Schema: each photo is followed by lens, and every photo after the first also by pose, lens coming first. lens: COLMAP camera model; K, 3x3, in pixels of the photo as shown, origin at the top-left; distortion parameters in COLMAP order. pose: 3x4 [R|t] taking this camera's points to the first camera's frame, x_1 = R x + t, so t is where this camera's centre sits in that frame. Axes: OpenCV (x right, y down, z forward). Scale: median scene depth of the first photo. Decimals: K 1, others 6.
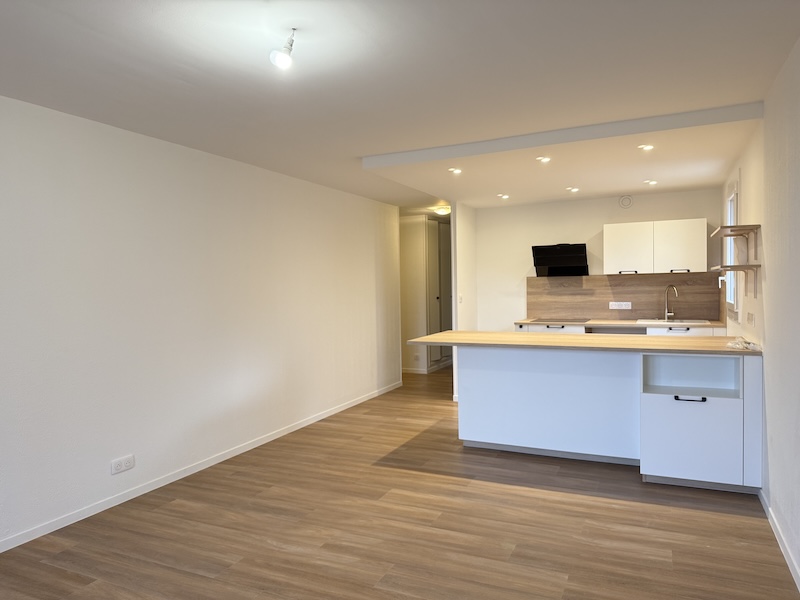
lens RADIAL K [[576.9, 0, 392.0], [0, 576.9, 301.2], [0, 0, 1]] dist [0.033718, -0.024409]
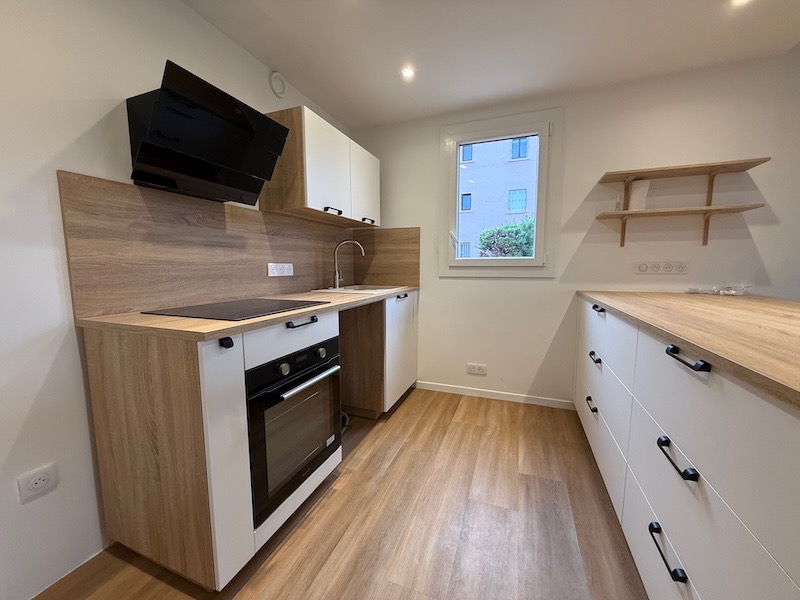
lens RADIAL K [[315.5, 0, 402.9], [0, 315.5, 301.4], [0, 0, 1]] dist [-0.005241, 0.000591]
pose [[-0.084408, -0.095407, 0.991853, 0.078938], [0.034748, 0.994518, 0.098621, 0.014200], [-0.995825, 0.042789, -0.080631, 1.052500]]
